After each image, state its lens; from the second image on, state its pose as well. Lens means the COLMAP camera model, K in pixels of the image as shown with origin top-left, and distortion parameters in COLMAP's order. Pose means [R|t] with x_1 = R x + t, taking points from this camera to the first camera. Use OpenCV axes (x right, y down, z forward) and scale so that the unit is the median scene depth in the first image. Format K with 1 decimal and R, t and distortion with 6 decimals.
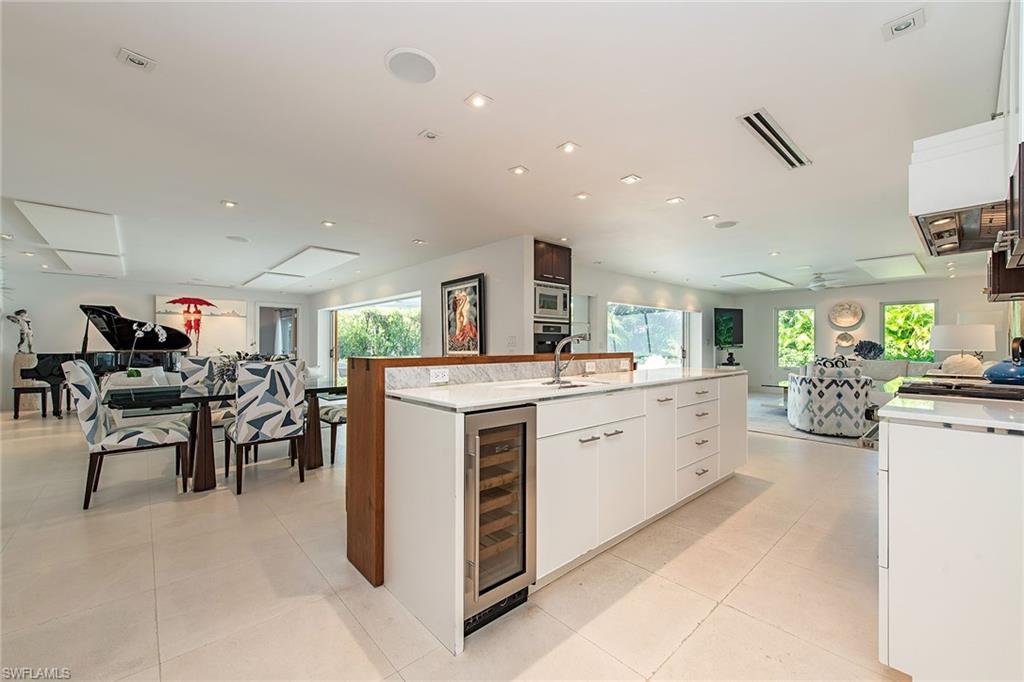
lens RADIAL K [[411.2, 0, 511.7], [0, 411.2, 342.8], [0, 0, 1]] dist [0.009477, -0.000831]
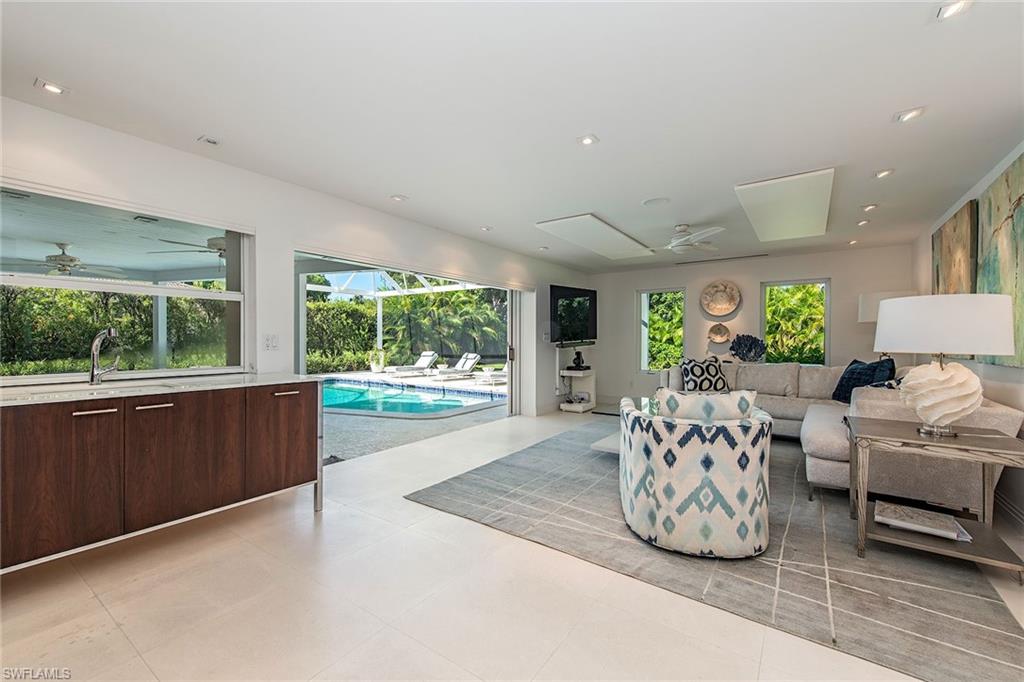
lens RADIAL K [[420.1, 0, 512.5], [0, 420.1, 340.0], [0, 0, 1]] dist [0.003711, 0.000120]
pose [[0.975386, 0.001412, 0.220500, 0.503940], [-0.002660, 0.999982, 0.005362, 0.001780], [-0.220488, -0.005817, 0.975372, 0.626249]]
